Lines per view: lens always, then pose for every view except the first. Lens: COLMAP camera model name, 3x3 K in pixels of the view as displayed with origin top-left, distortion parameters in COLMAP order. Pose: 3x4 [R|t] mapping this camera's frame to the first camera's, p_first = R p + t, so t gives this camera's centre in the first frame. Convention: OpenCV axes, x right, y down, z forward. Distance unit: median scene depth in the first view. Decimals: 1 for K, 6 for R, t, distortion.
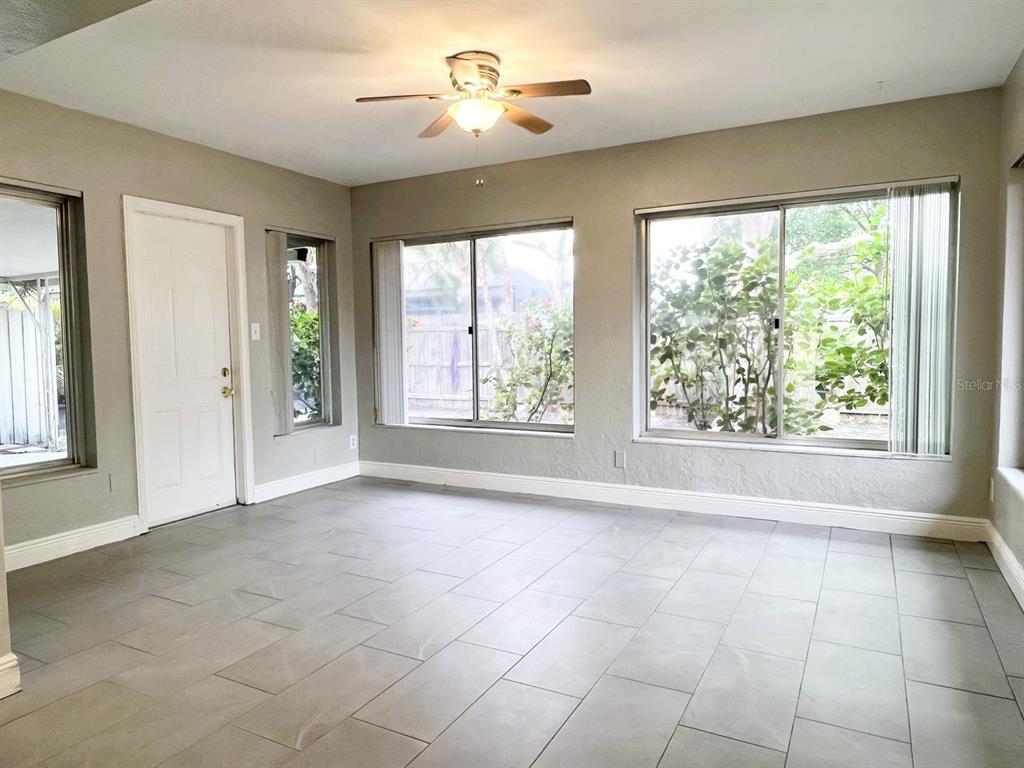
lens RADIAL K [[668.1, 0, 497.1], [0, 668.1, 380.9], [0, 0, 1]] dist [0.002650, 0.000449]
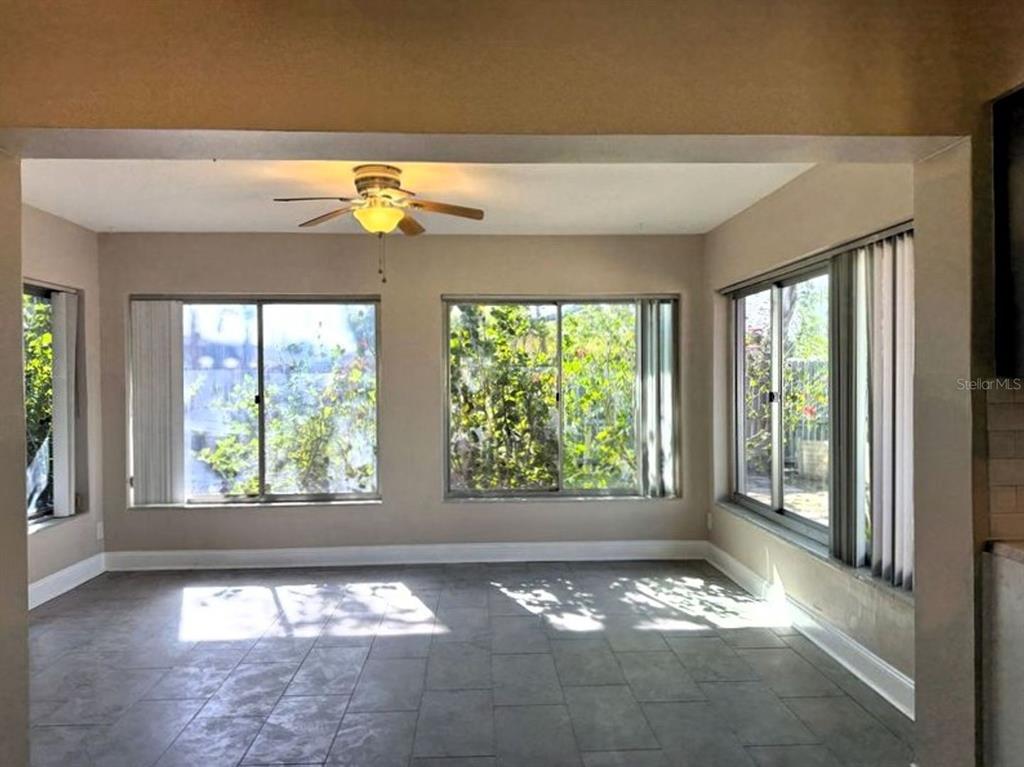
lens RADIAL K [[766.4, 0, 512.0], [0, 766.4, 383.5], [0, 0, 1]] dist [0.075528, -0.002756]
pose [[0.847581, 0.006548, 0.530626, -0.330006], [0.028601, 0.997907, -0.058000, -0.025816], [-0.529895, 0.064336, 0.845620, -0.124093]]
